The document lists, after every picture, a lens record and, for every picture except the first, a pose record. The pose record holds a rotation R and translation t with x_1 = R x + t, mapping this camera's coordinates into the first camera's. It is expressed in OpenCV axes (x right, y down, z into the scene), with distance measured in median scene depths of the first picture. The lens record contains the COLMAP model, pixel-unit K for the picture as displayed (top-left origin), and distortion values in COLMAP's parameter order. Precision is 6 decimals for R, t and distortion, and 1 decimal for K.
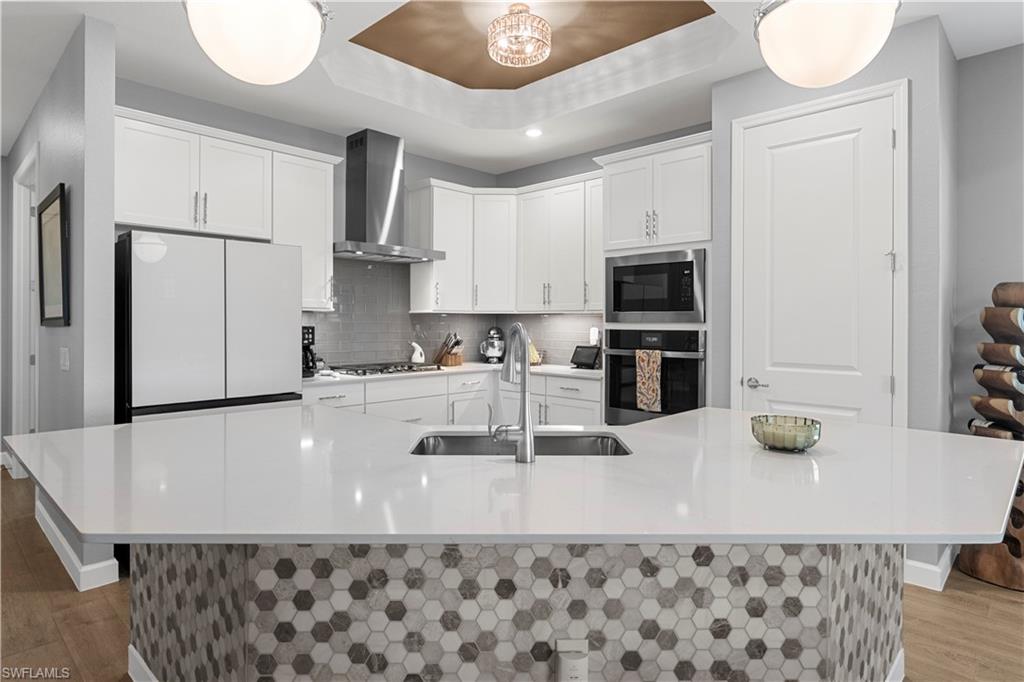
lens RADIAL K [[570.1, 0, 513.2], [0, 570.1, 335.9], [0, 0, 1]] dist [-0.001087, -0.000407]
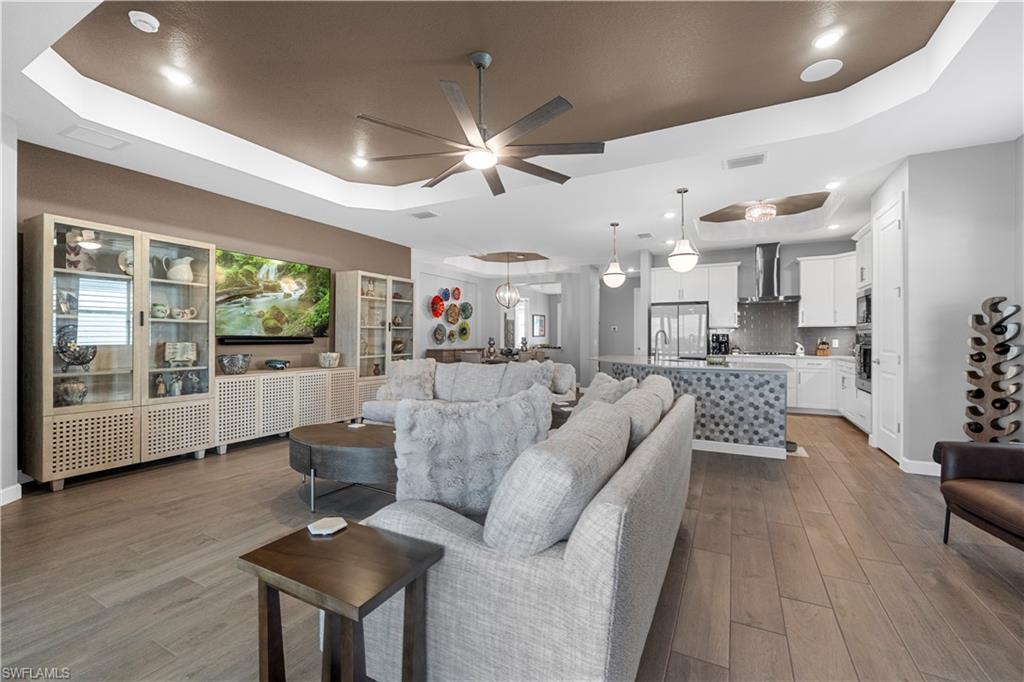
lens RADIAL K [[429.8, 0, 512.7], [0, 429.8, 336.0], [0, 0, 1]] dist [-0.004831, -0.000206]
pose [[0.268491, -0.009271, -0.963238, 1.034262], [-0.023636, 0.999589, -0.016209, 0.038416], [0.962992, 0.027119, 0.268162, -0.328129]]
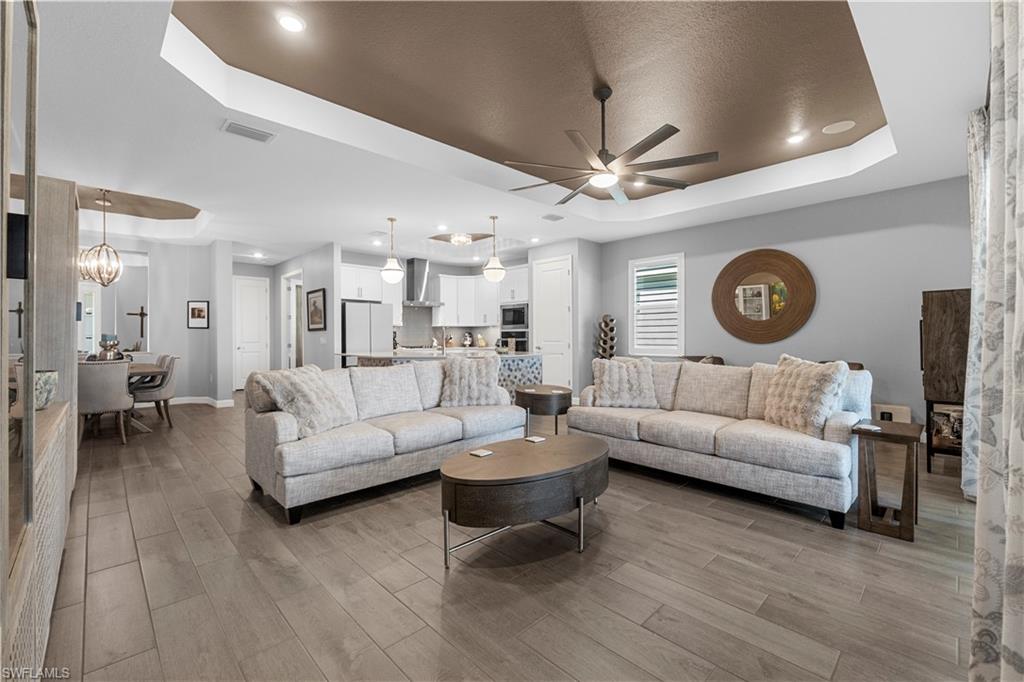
lens RADIAL K [[429.8, 0, 508.0], [0, 429.8, 338.2], [0, 0, 1]] dist [-0.004831, -0.000206]
pose [[0.998685, -0.008904, -0.050496, 0.272311], [0.008004, 0.999806, -0.018008, 0.052667], [0.050646, 0.017580, 0.998562, -0.957910]]
